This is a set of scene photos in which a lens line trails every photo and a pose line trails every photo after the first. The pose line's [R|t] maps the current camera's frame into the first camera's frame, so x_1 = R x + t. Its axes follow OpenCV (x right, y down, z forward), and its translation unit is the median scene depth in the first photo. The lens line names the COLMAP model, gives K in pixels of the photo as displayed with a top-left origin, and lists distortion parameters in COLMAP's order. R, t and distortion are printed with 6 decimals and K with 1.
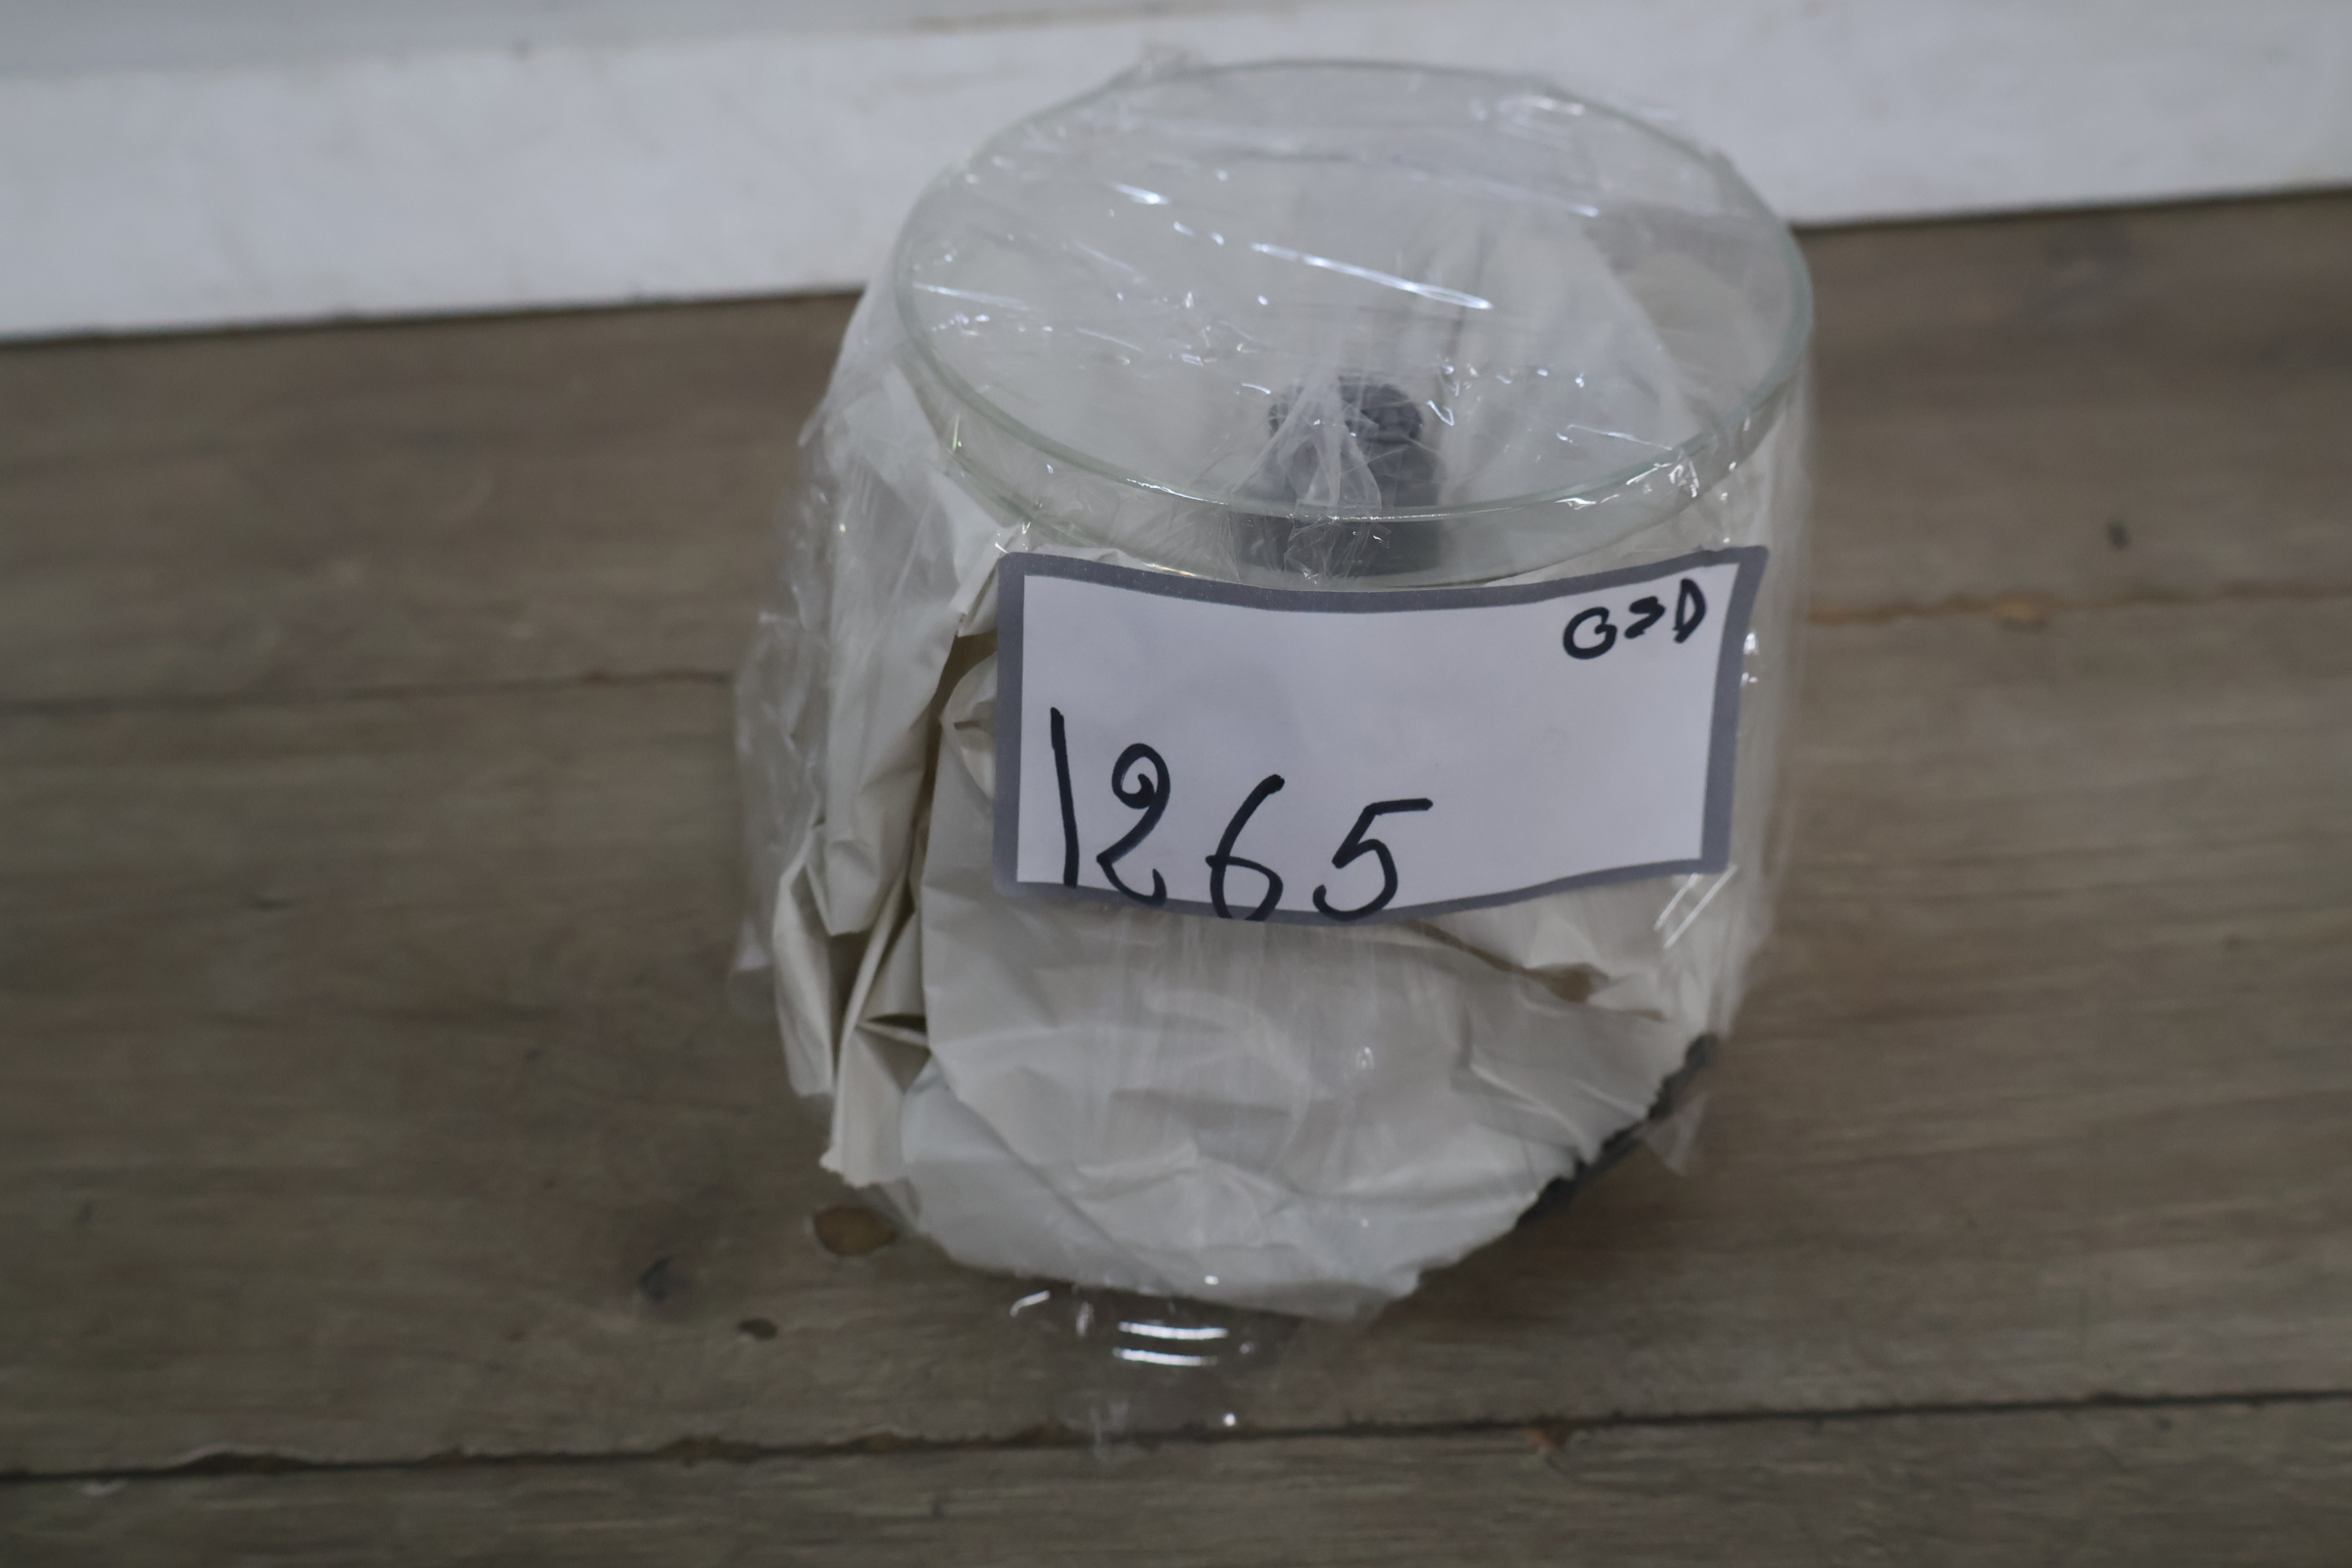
lens RADIAL K [[2120.4, 0, 1181.4], [0, 2120.4, 776.2], [0, 0, 1]] dist [0.008098, 0.014445]
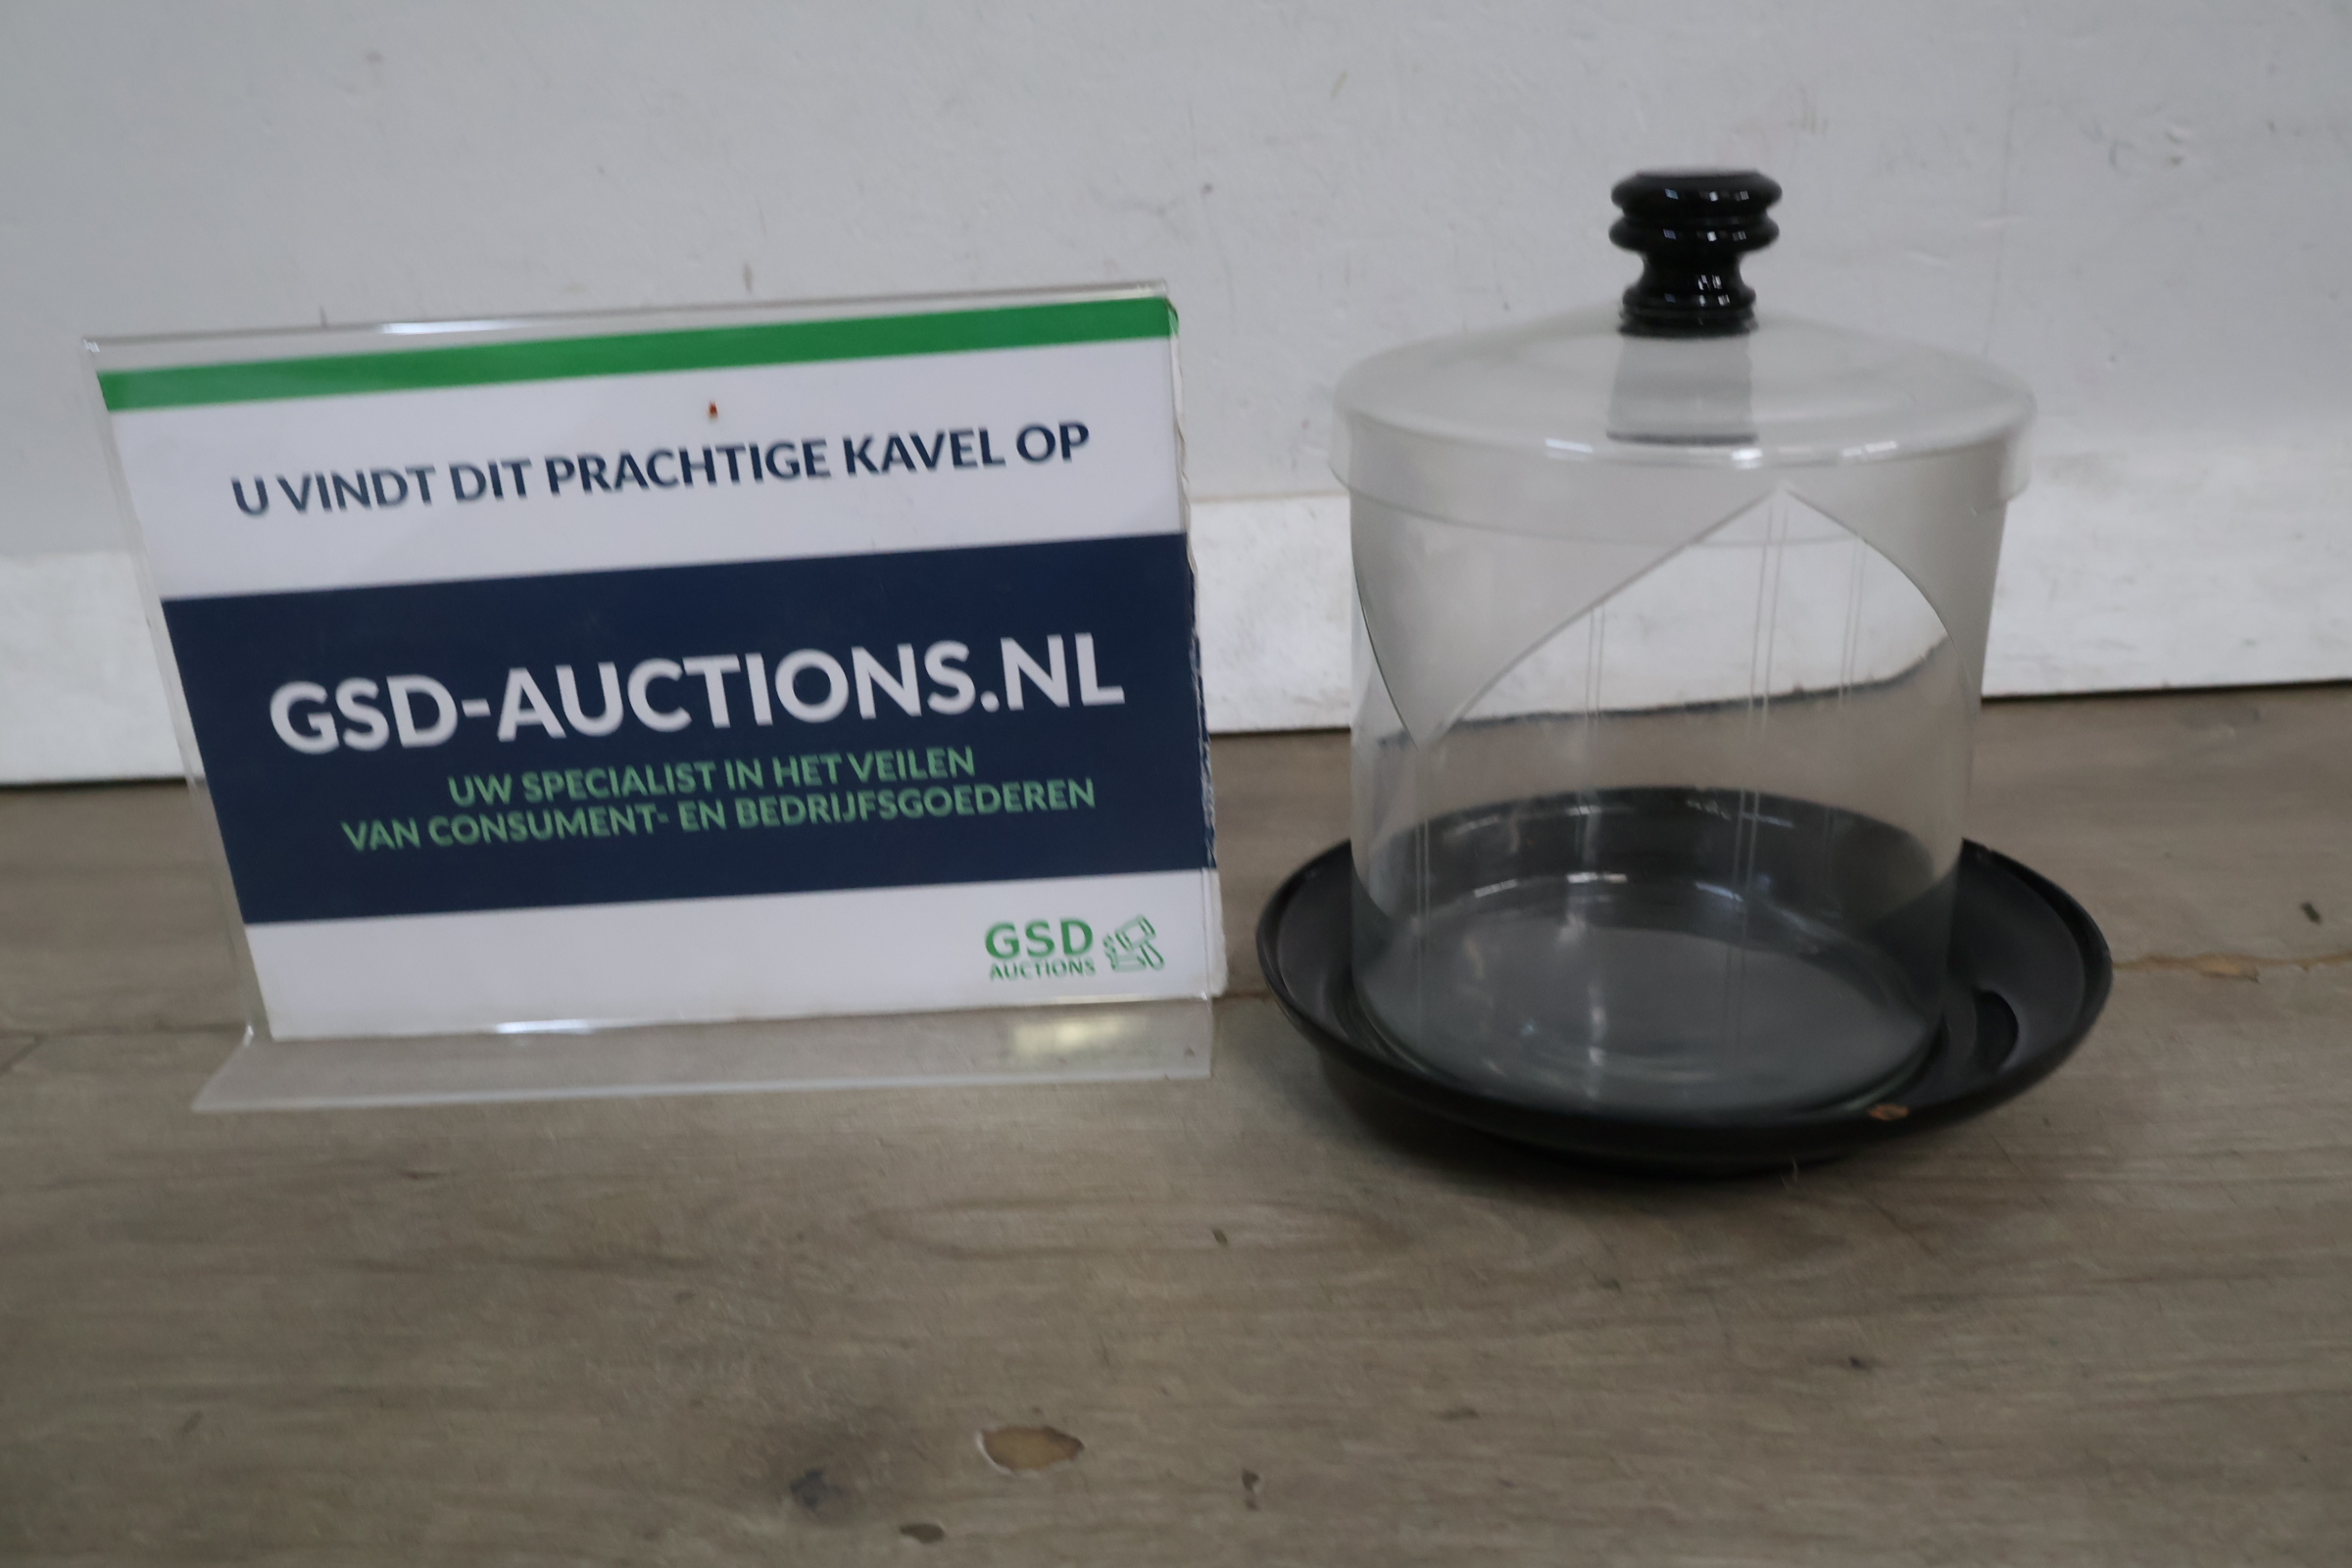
lens RADIAL K [[2120.4, 0, 1180.3], [0, 2120.4, 772.9], [0, 0, 1]] dist [0.008098, 0.014445]
pose [[0.999023, 0.017968, -0.040379, -0.064118], [-0.031520, 0.930090, -0.365977, 0.298638], [0.030980, 0.366892, 0.929748, 0.065248]]
